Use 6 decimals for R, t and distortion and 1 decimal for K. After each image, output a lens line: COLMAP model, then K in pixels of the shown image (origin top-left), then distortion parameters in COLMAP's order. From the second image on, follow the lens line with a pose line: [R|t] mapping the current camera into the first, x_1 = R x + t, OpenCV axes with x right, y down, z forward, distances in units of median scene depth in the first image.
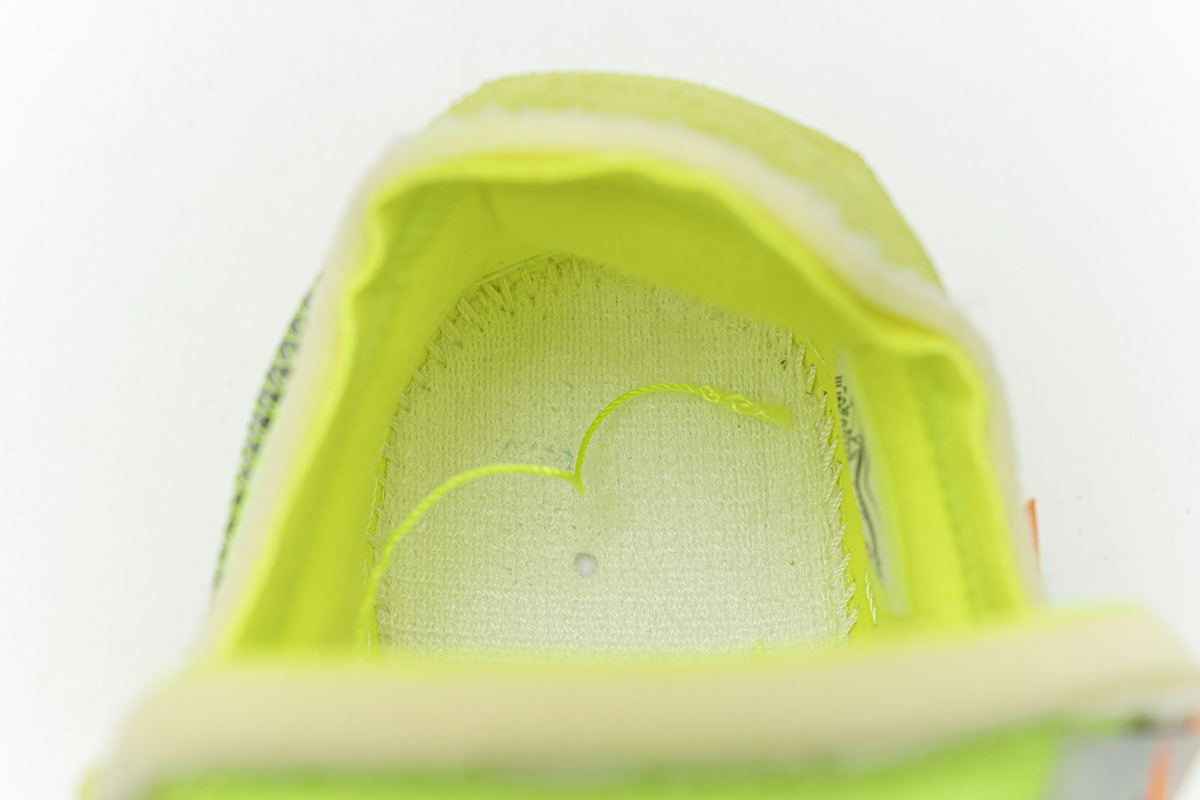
lens RADIAL K [[2309.5, 0, 601.1], [0, 2309.5, 398.8], [0, 0, 1]] dist [0.002509, 0.000000]
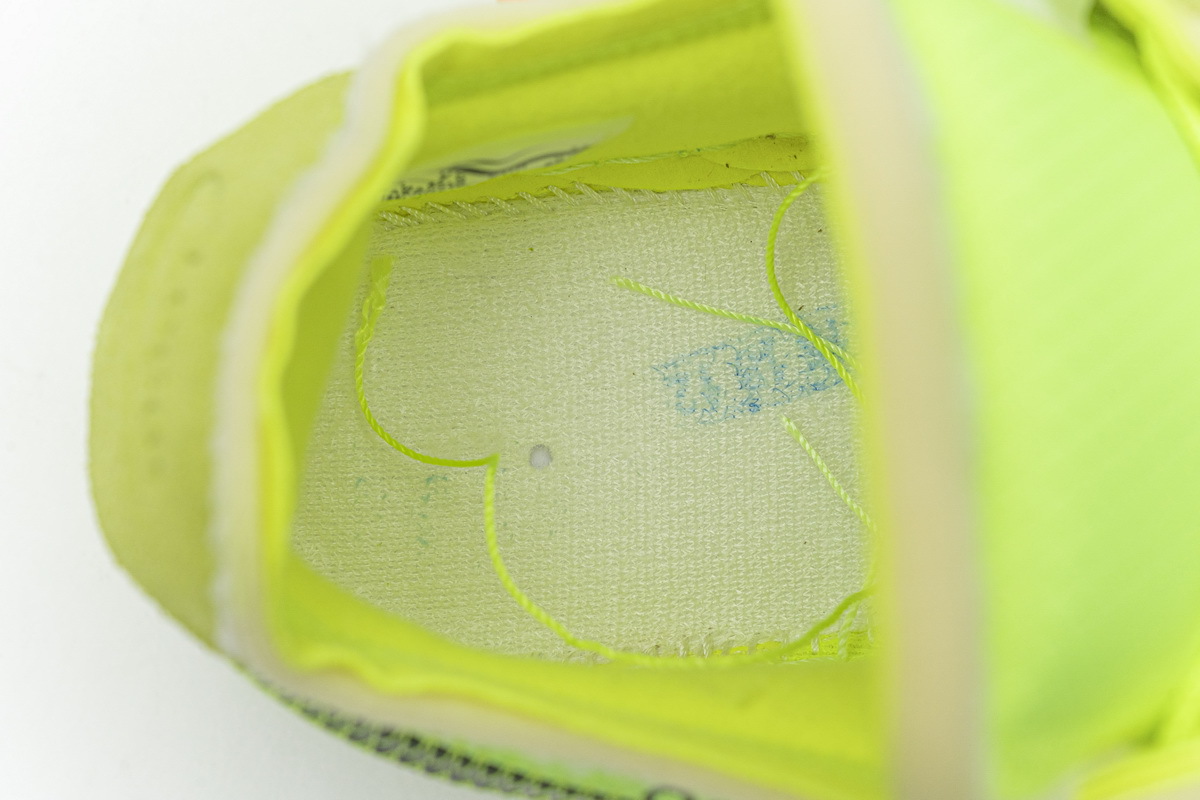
lens RADIAL K [[2309.5, 0, 600.0], [0, 2309.5, 401.3], [0, 0, 1]] dist [0.002509, 0.000000]
pose [[-0.052970, -0.996628, 0.062669, -0.046662], [0.957261, -0.032808, 0.287360, -0.189003], [-0.284335, 0.075212, 0.955770, 0.042013]]
